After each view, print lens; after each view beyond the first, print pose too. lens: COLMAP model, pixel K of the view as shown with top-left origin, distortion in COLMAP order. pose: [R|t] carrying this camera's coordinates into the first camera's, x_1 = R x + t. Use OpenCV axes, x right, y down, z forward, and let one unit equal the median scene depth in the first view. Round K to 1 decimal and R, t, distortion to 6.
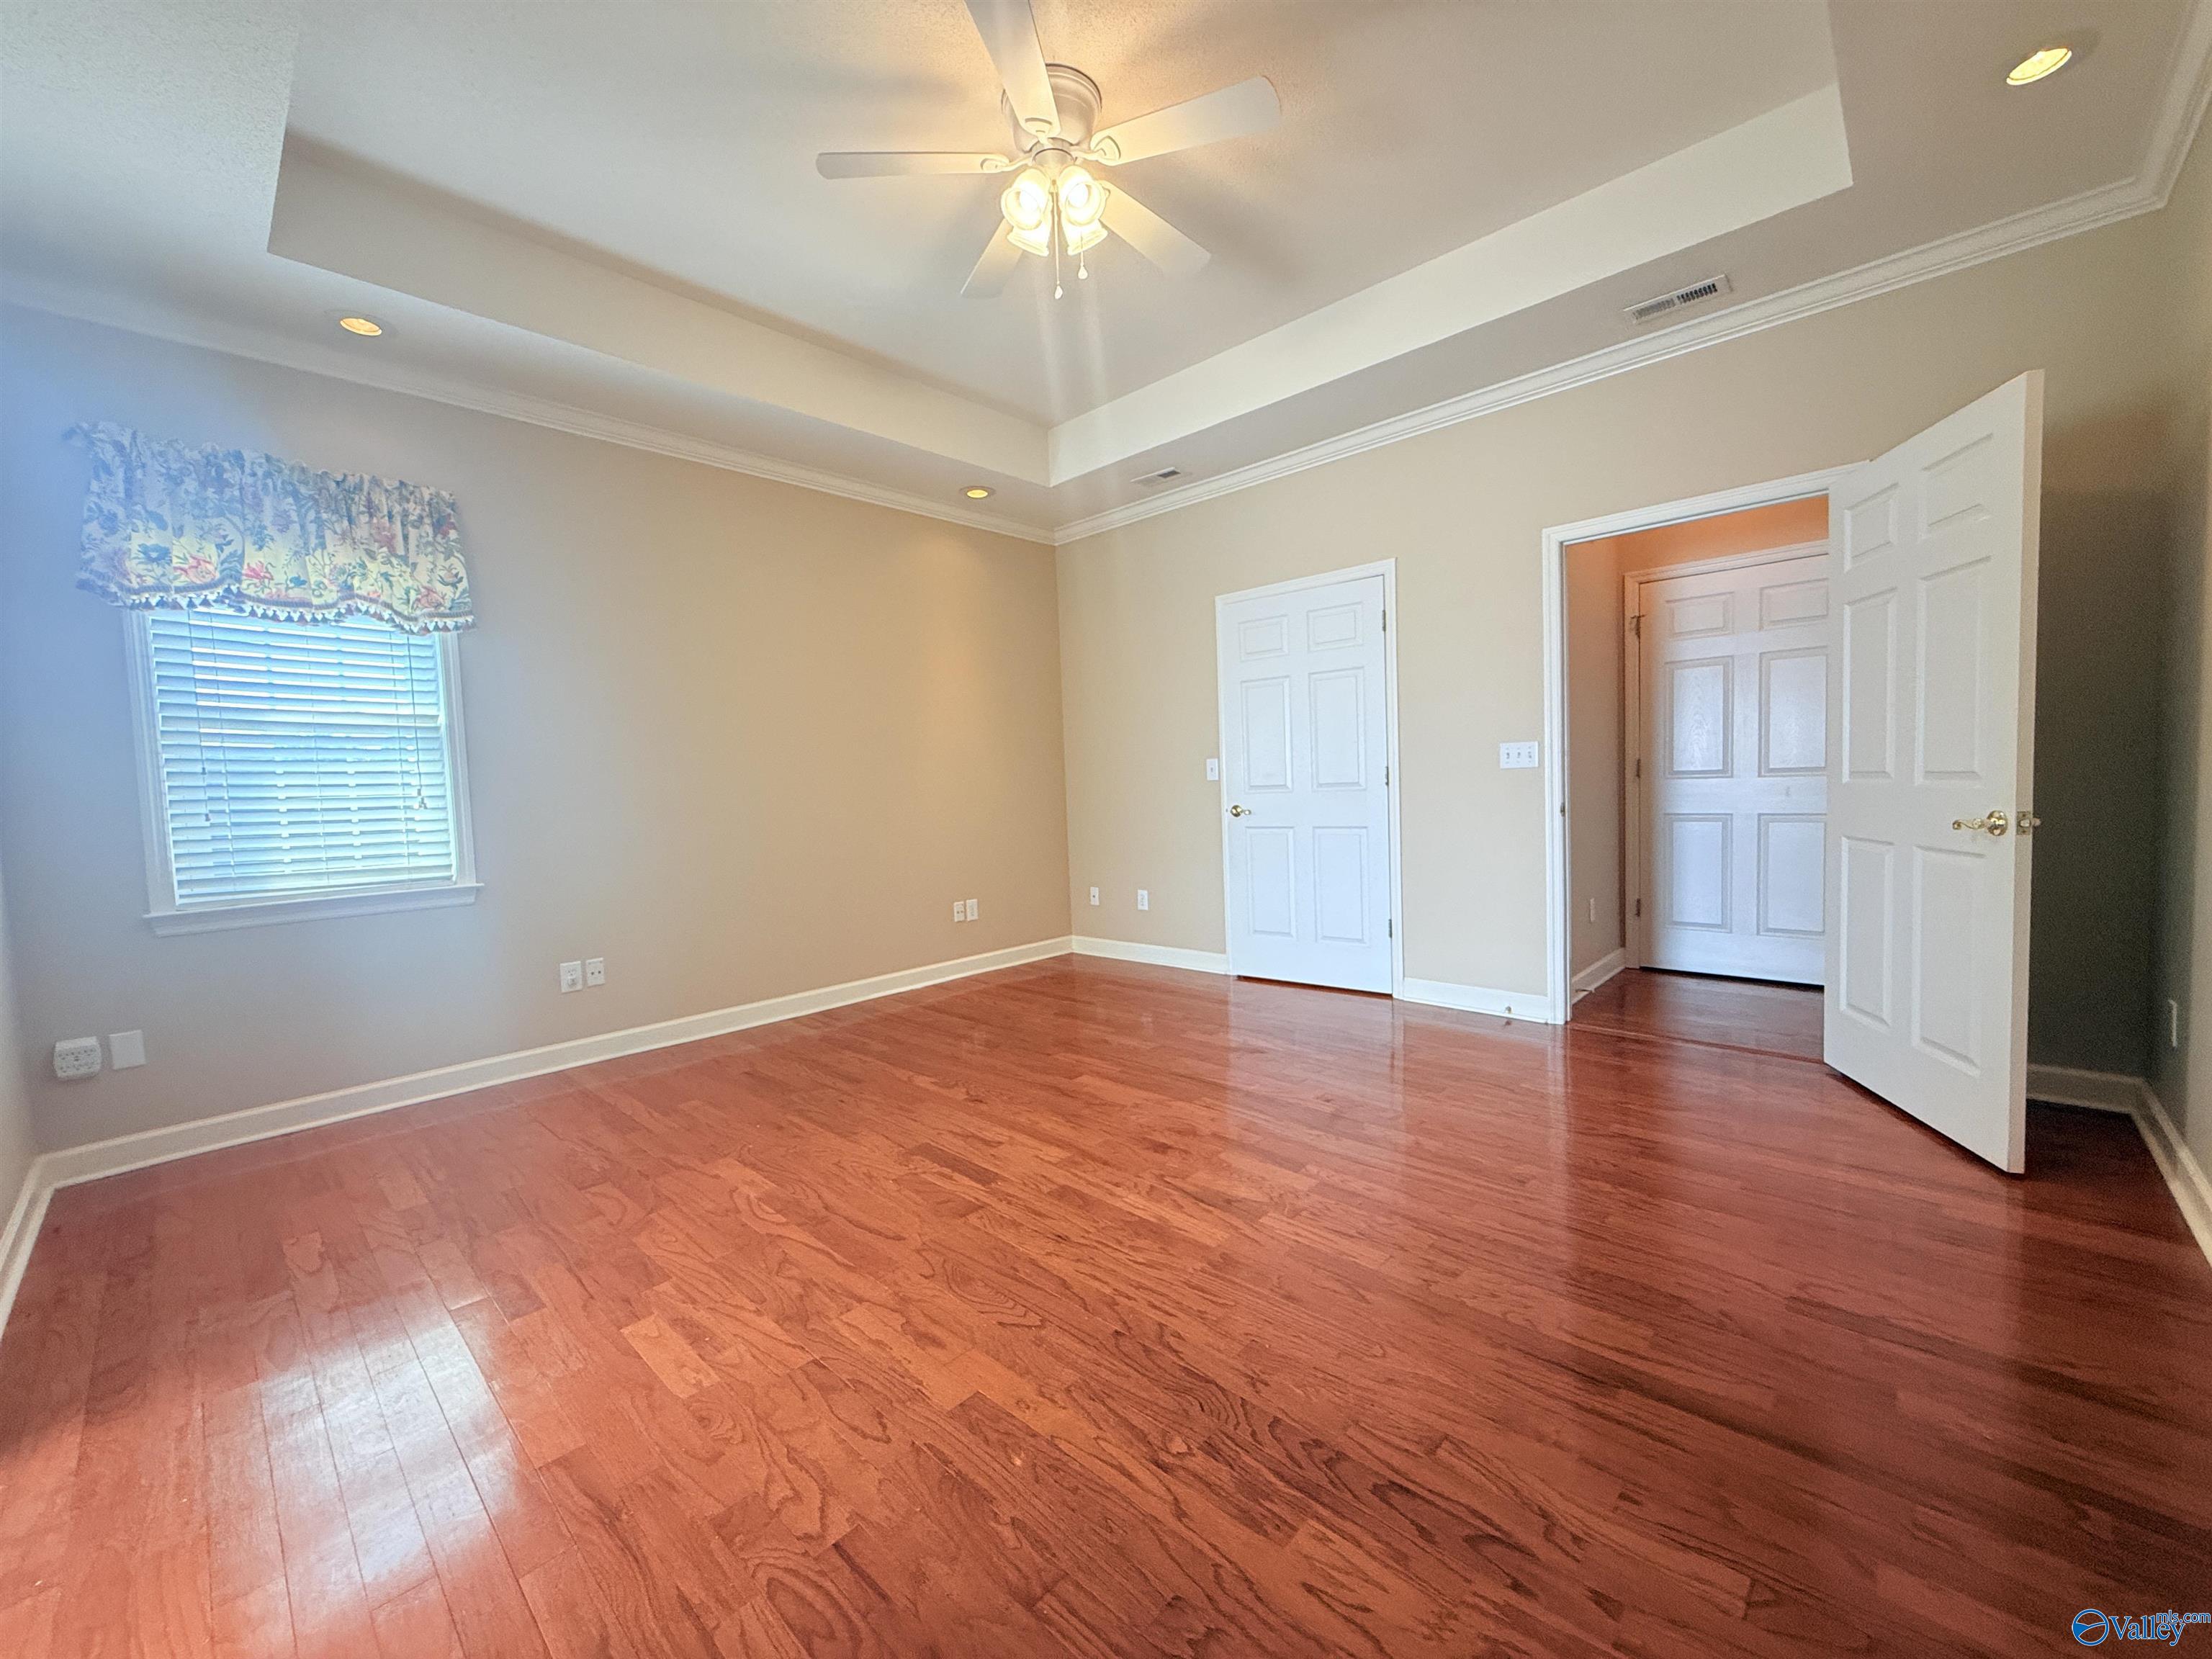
lens RADIAL K [[890.7, 0, 1101.7], [0, 890.7, 834.2], [0, 0, 1]] dist [0.003044, 0.000314]
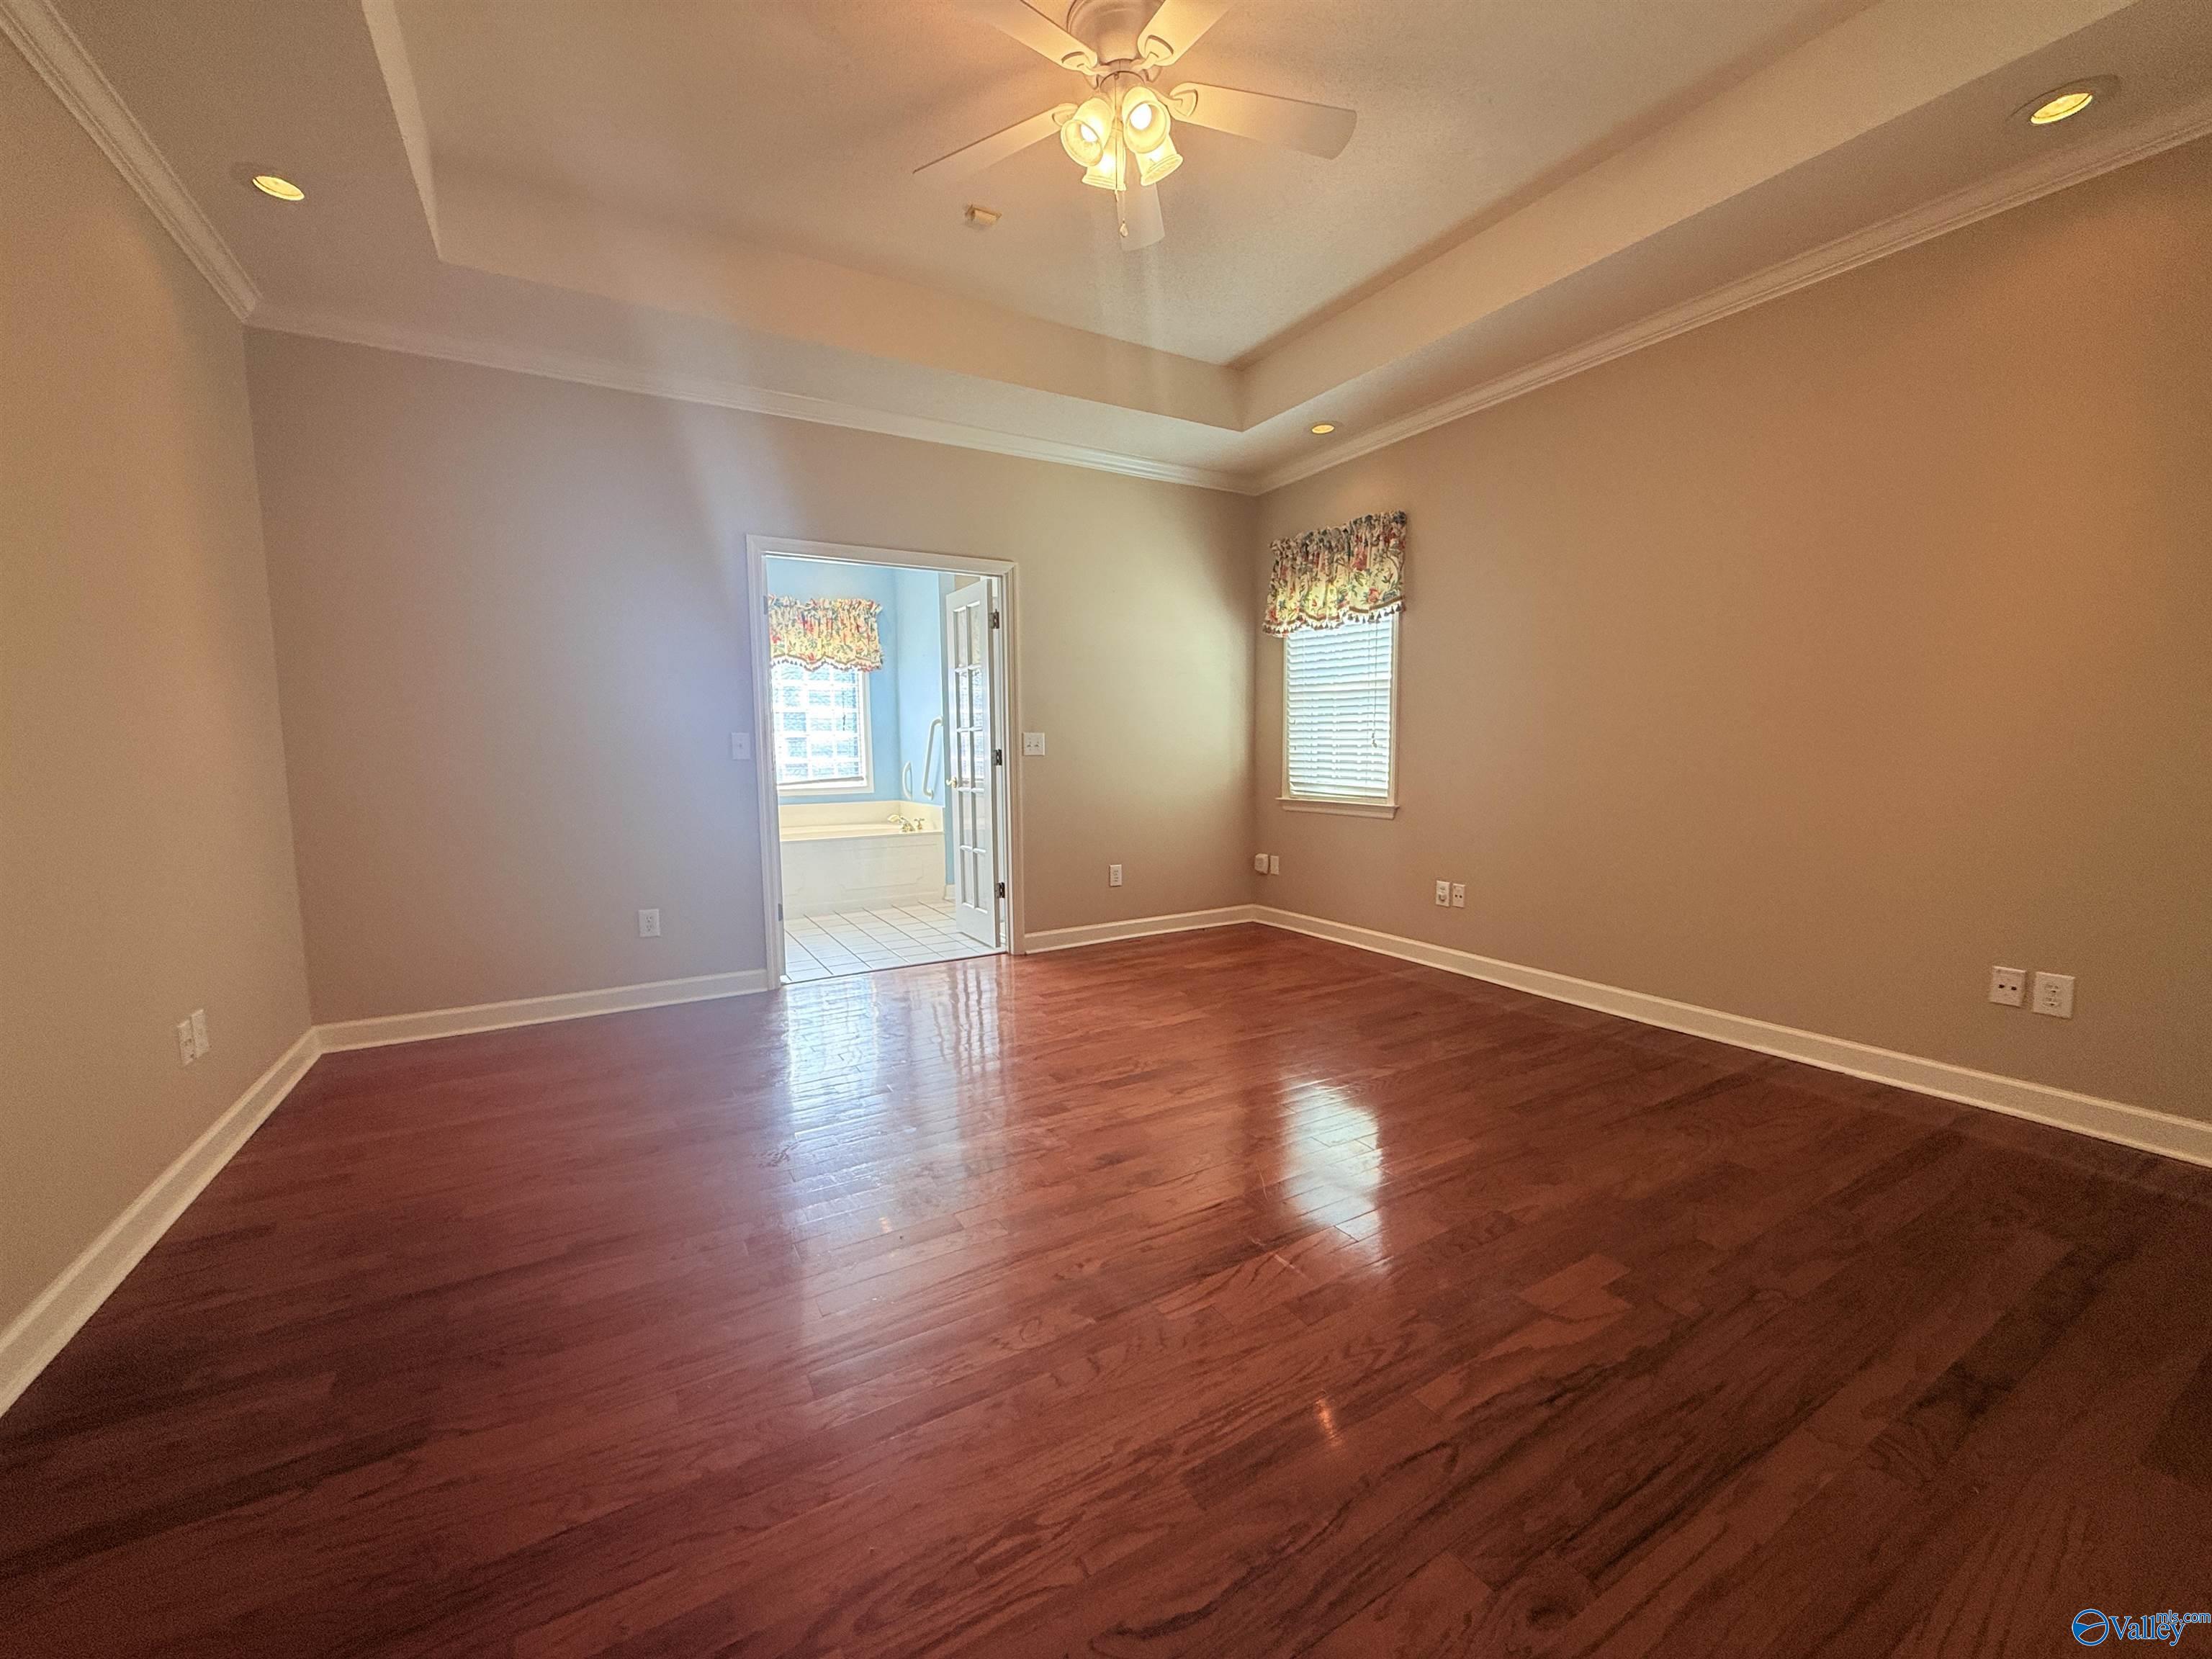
lens RADIAL K [[890.7, 0, 1101.7], [0, 890.7, 834.2], [0, 0, 1]] dist [0.003044, 0.000314]
pose [[-0.276705, 0.139550, -0.950768, 0.852477], [-0.032919, 0.987442, 0.154513, -0.114092], [0.960391, 0.074052, -0.268636, 1.147520]]
